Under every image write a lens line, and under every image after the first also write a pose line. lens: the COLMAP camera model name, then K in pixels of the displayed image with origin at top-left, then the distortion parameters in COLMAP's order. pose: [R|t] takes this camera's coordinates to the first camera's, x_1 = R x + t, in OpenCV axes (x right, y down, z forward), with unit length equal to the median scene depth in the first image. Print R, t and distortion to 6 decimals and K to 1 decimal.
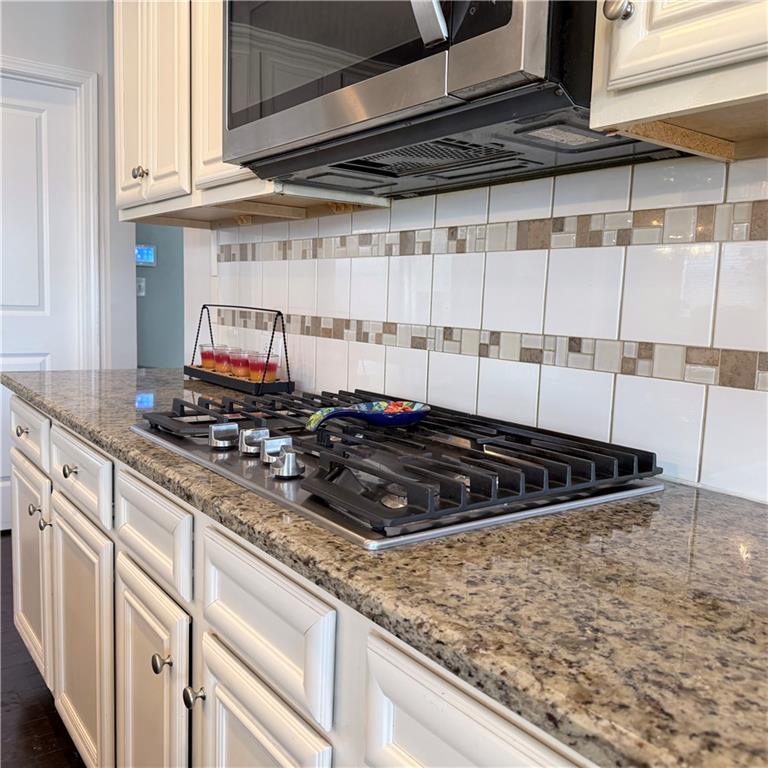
lens RADIAL K [[715.4, 0, 376.3], [0, 715.4, 385.7], [0, 0, 1]] dist [0.050491, 0.000000]
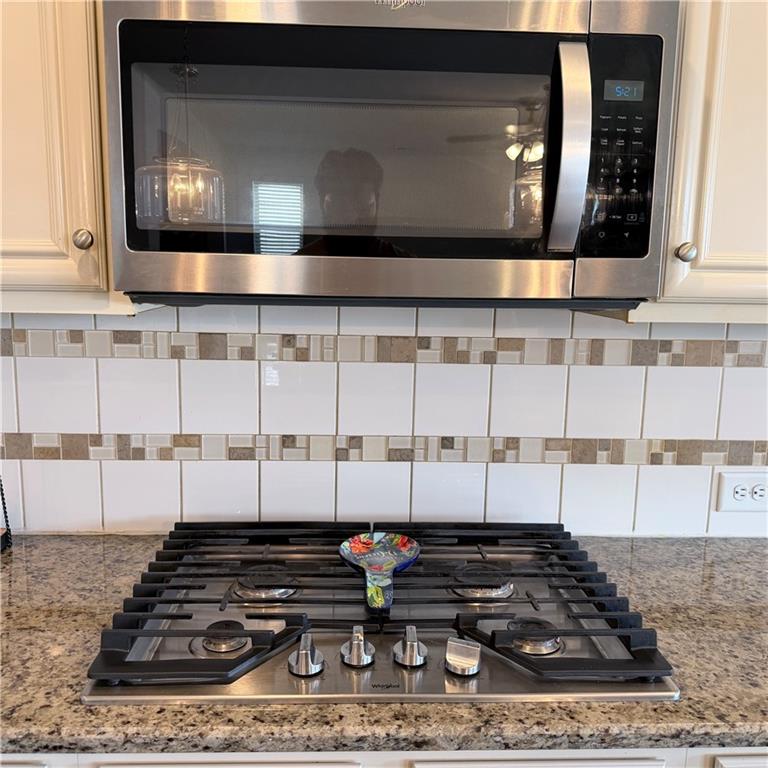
lens RADIAL K [[715.4, 0, 381.1], [0, 715.4, 383.2], [0, 0, 1]] dist [0.050491, 0.000000]
pose [[0.546691, -0.154818, 0.822897, -0.736022], [0.099096, 0.987814, 0.120011, -0.303816], [-0.831450, 0.015936, 0.555371, 0.422050]]
